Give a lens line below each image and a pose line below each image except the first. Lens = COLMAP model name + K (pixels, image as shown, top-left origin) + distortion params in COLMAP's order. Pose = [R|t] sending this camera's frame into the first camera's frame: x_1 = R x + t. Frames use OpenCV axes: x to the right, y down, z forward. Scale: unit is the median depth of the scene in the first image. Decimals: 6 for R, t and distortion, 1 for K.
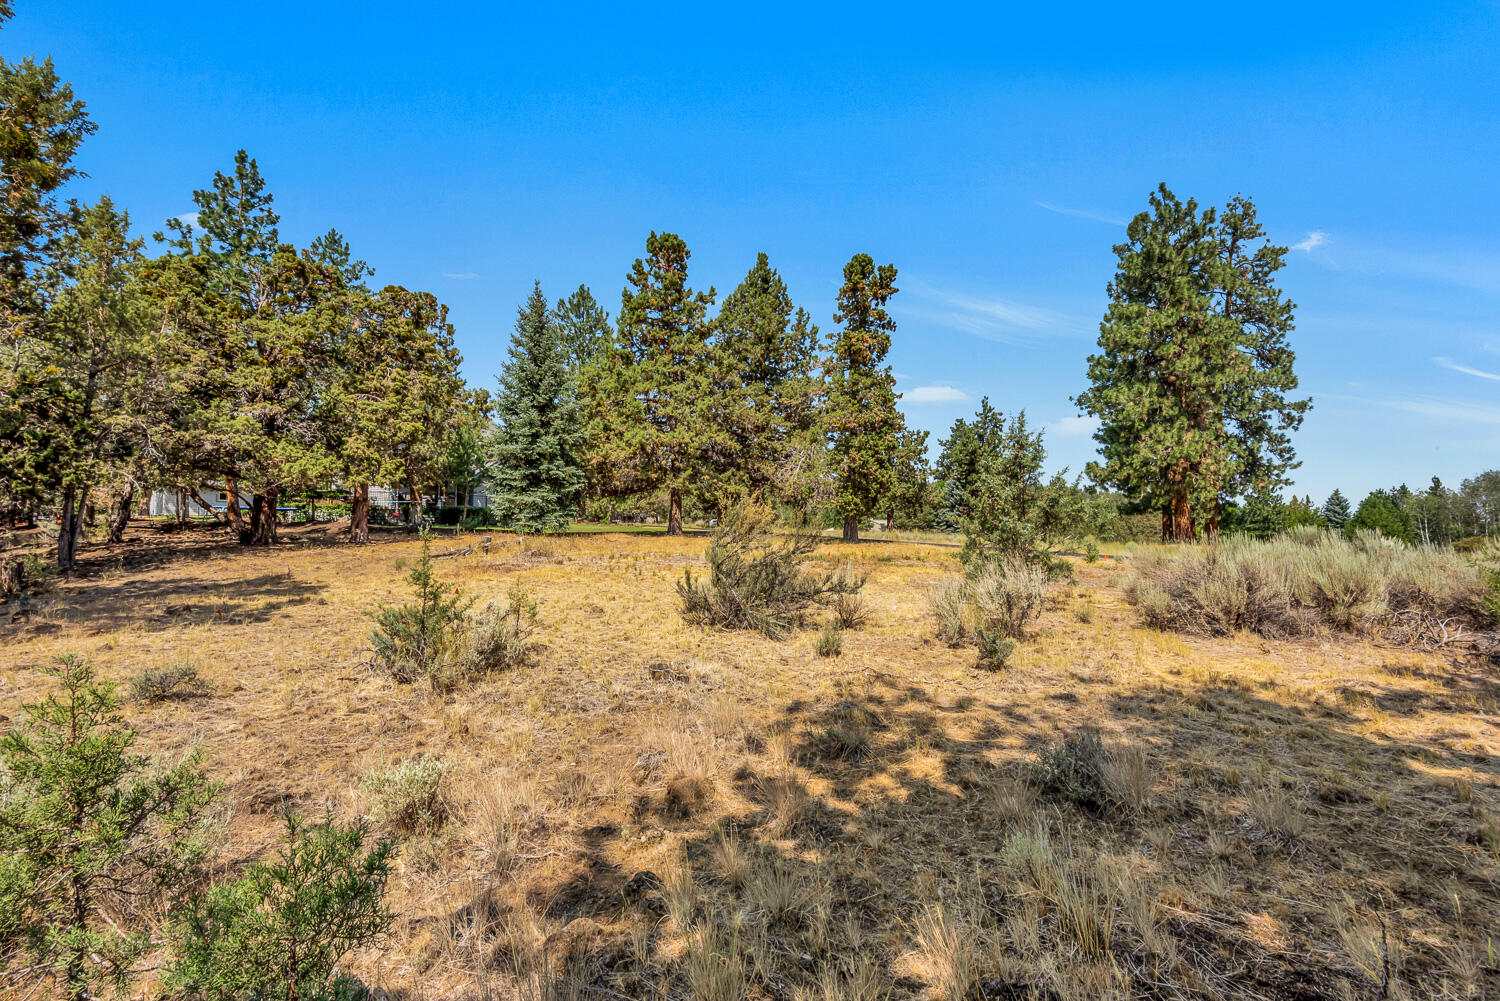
lens RADIAL K [[690.0, 0, 749.0], [0, 690.0, 499.6], [0, 0, 1]] dist [0.003288, -0.000554]
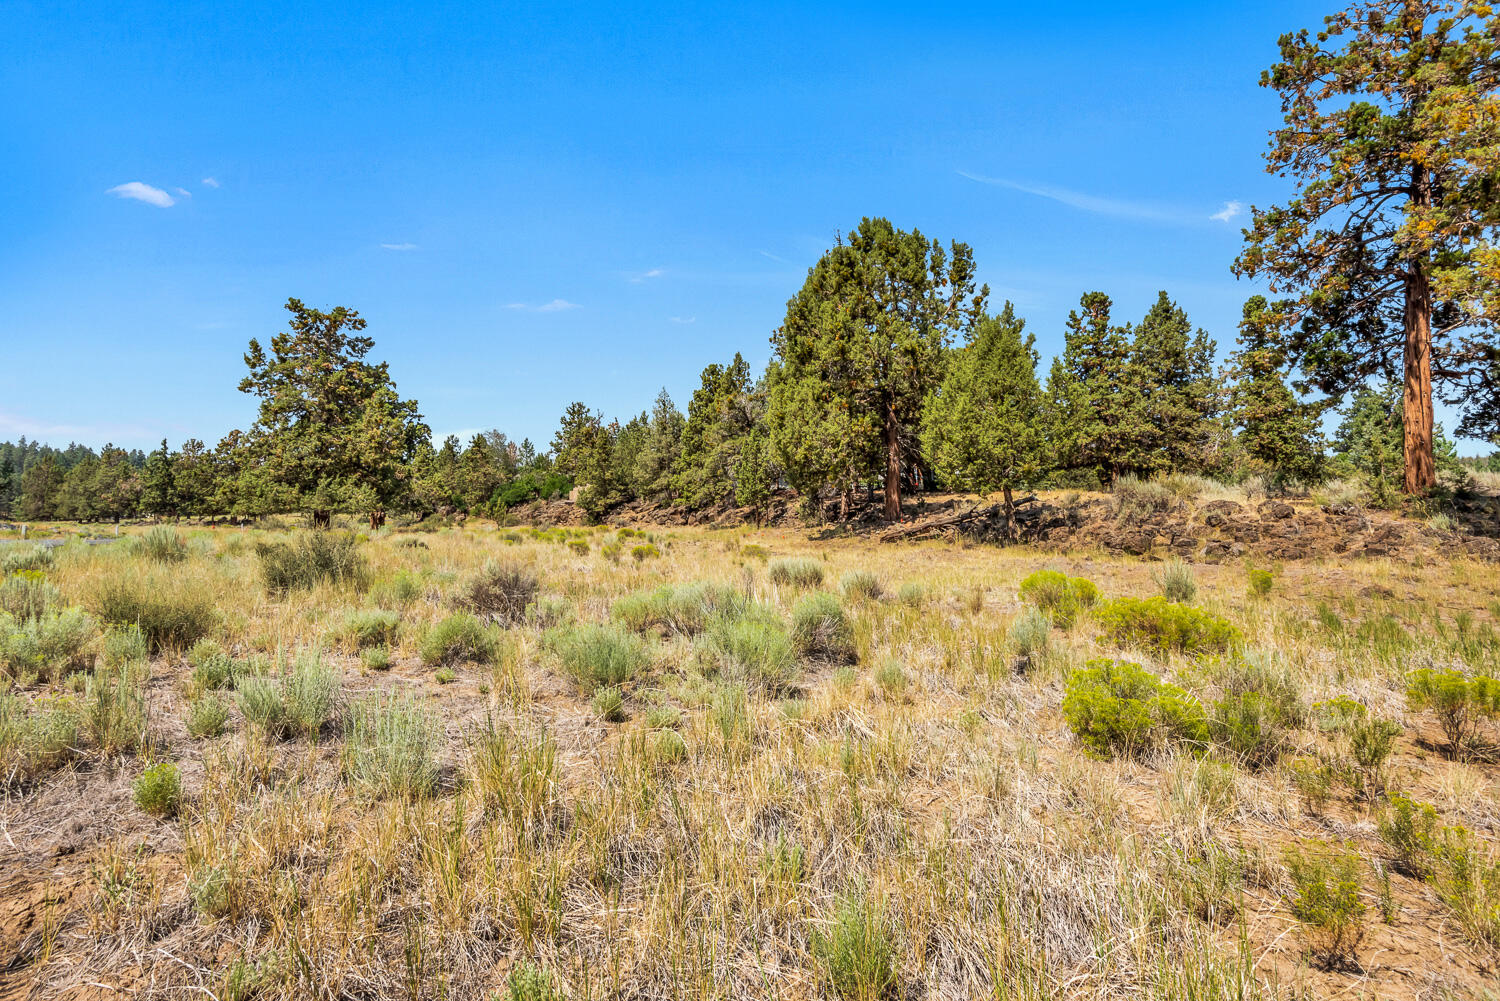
lens RADIAL K [[690.0, 0, 771.6], [0, 690.0, 431.1], [0, 0, 1]] dist [0.003288, -0.000554]
pose [[0.912121, -0.050685, -0.406776, -0.161854], [0.018702, 0.996439, -0.082221, 0.022089], [0.409495, 0.067388, 0.909820, -0.612530]]
